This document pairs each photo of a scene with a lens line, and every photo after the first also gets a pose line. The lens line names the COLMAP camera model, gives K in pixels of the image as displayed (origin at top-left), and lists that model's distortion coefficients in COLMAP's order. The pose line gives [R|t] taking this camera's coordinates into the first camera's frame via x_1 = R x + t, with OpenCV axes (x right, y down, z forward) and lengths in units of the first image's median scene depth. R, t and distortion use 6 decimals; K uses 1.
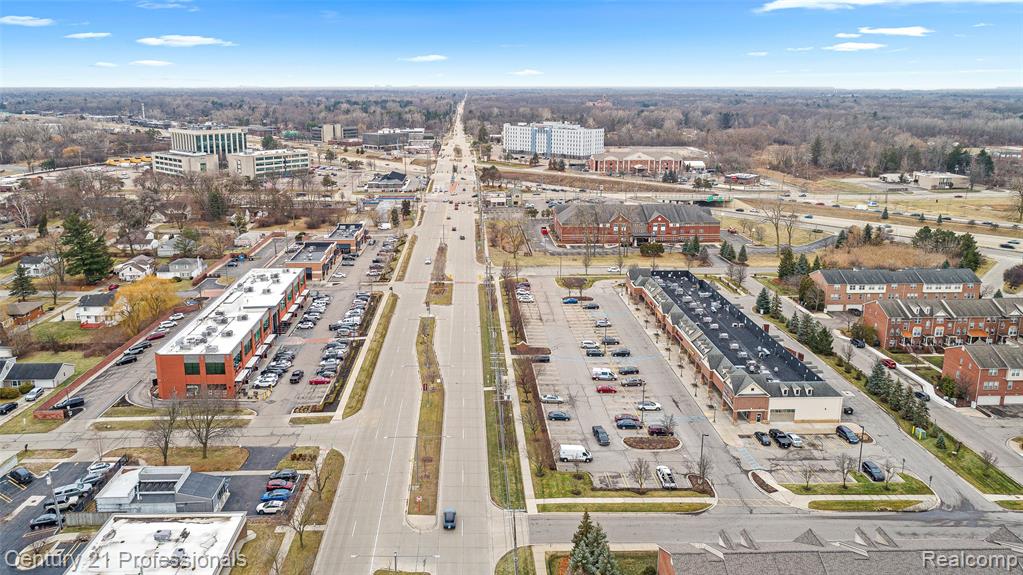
lens RADIAL K [[692.6, 0, 511.5], [0, 692.6, 287.5], [0, 0, 1]] dist [-0.002093, 0.001021]
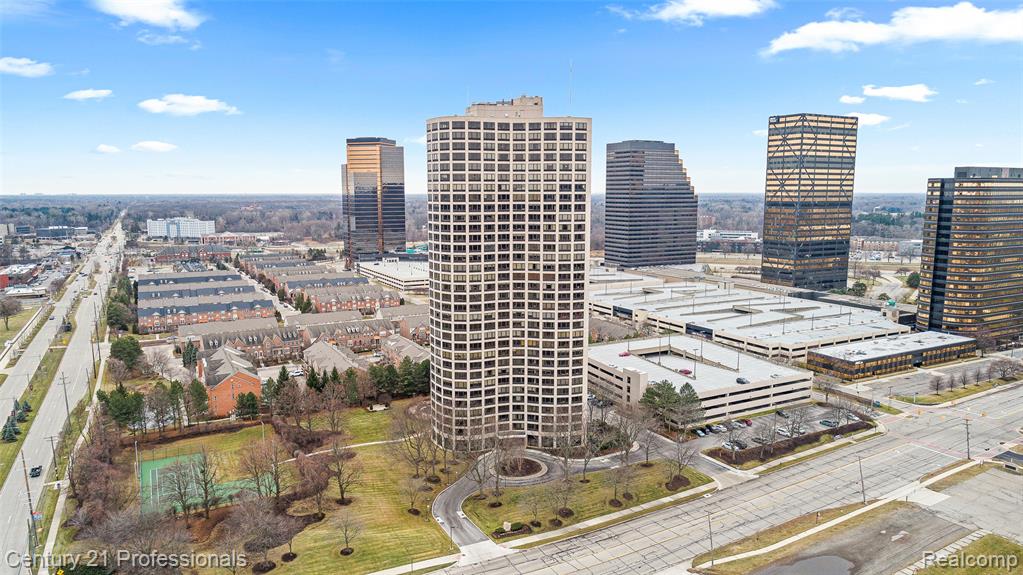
lens RADIAL K [[683.8, 0, 511.5], [0, 683.8, 287.5], [0, 0, 1]] dist [-0.001781, 0.000927]
pose [[0.907908, -0.060172, 0.414828, 0.071438], [0.119569, 0.985703, -0.118715, 0.159193], [-0.401754, 0.157383, 0.902122, -0.564628]]
